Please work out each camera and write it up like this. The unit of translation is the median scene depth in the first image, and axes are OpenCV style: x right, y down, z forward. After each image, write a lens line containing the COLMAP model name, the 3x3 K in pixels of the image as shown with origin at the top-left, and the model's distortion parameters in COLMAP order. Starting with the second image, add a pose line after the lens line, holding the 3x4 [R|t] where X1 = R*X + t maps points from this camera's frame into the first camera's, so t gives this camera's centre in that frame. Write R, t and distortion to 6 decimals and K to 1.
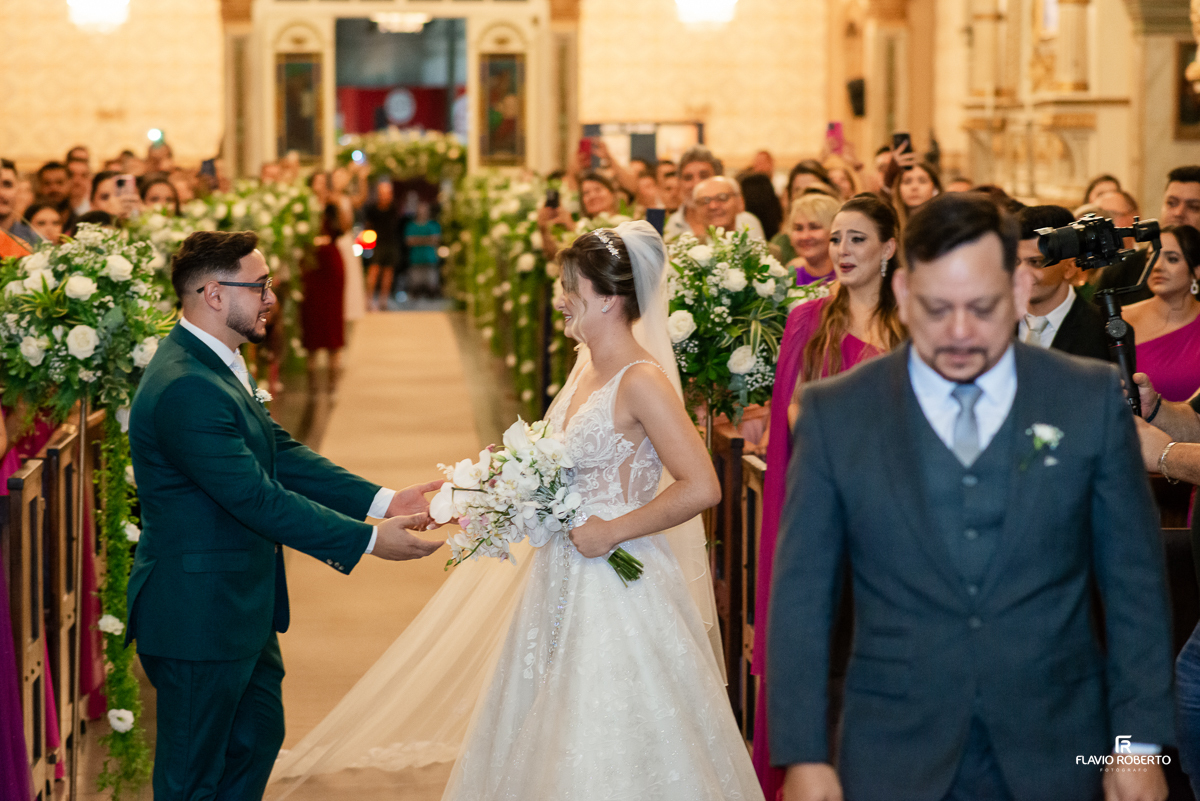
lens RADIAL K [[3008.1, 0, 544.2], [0, 3008.1, 338.9], [0, 0, 1]] dist [-0.048375, 0.311284]
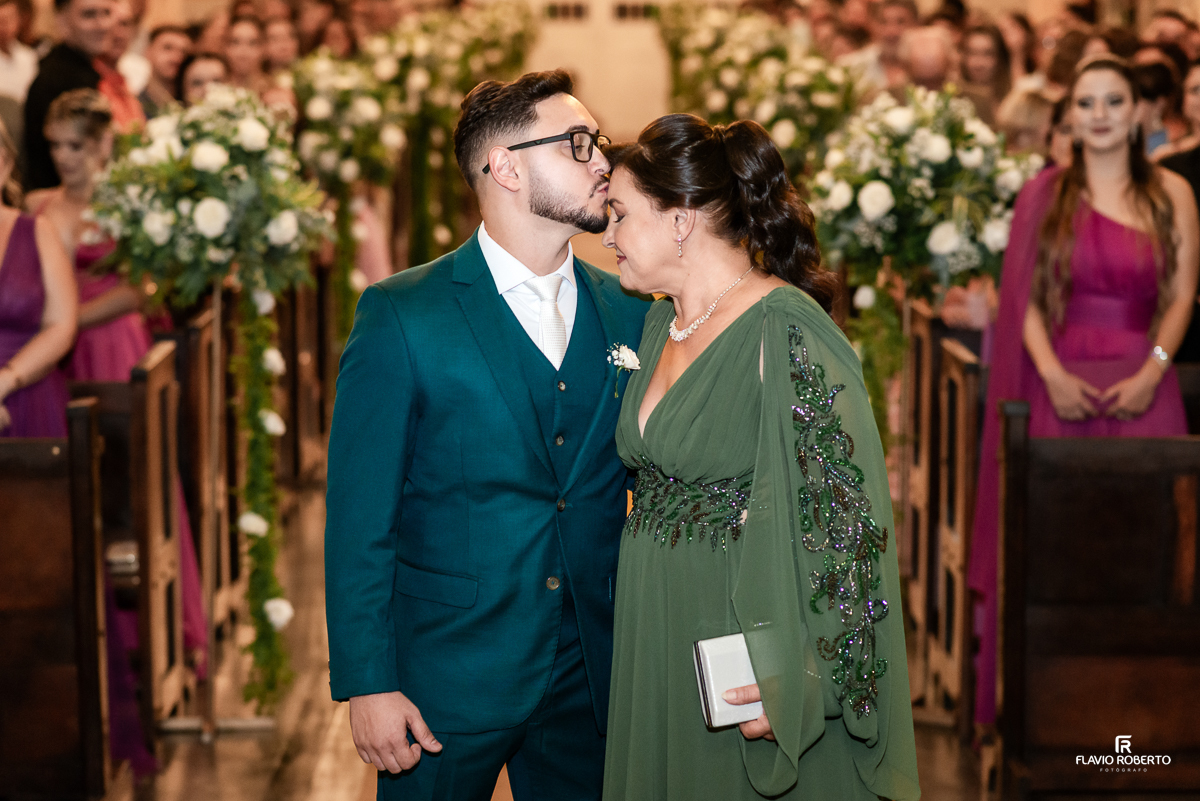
lens RADIAL K [[2891.4, 0, 600.0], [0, 2891.4, 400.5], [0, 0, 1]] dist [-0.024682, -0.635625]
pose [[0.998710, 0.006868, -0.050311, 0.006969], [-0.002494, 0.996249, 0.086500, -0.019185], [0.050717, -0.086263, 0.994981, 0.132644]]
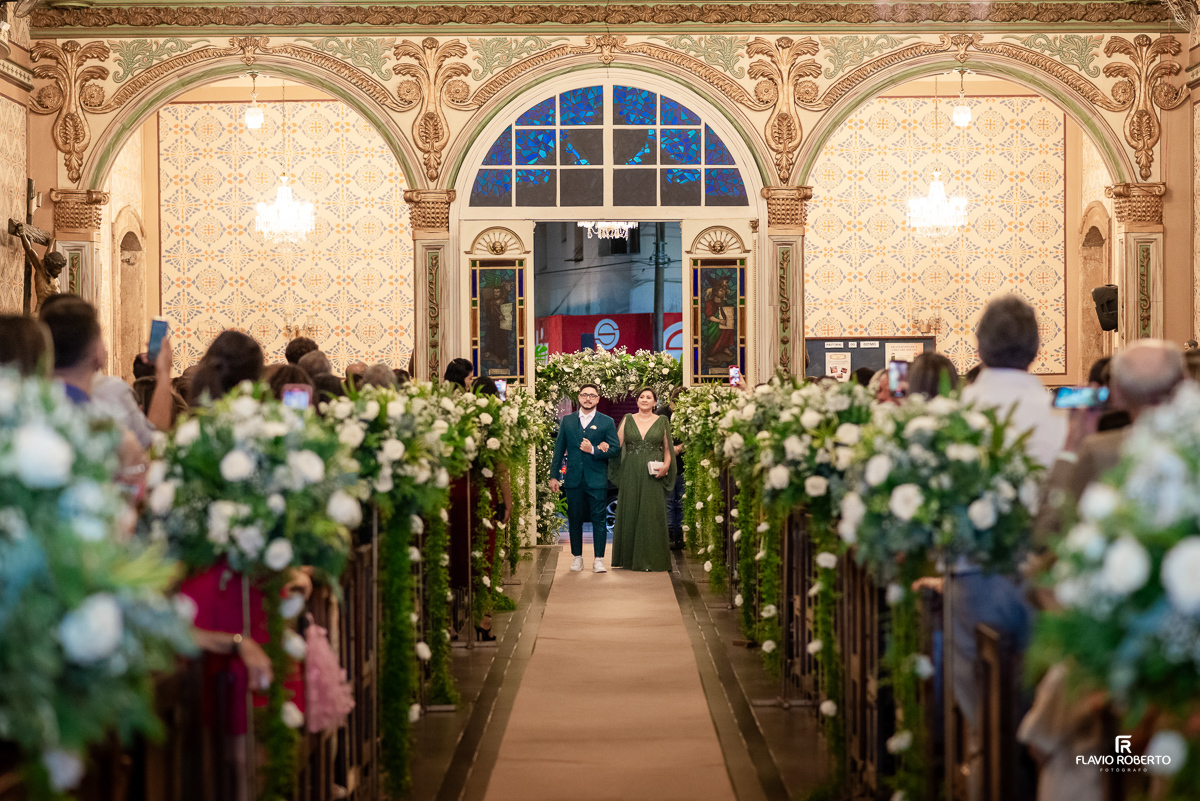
lens RADIAL K [[2929.9, 0, 600.0], [0, 2929.9, 400.5], [0, 0, 1]] dist [-0.022678, -0.089089]
pose [[0.998756, -0.002462, -0.049801, -0.026904], [-0.000397, 0.998356, -0.057313, -0.005286], [0.049860, 0.057261, 0.997113, 0.523854]]
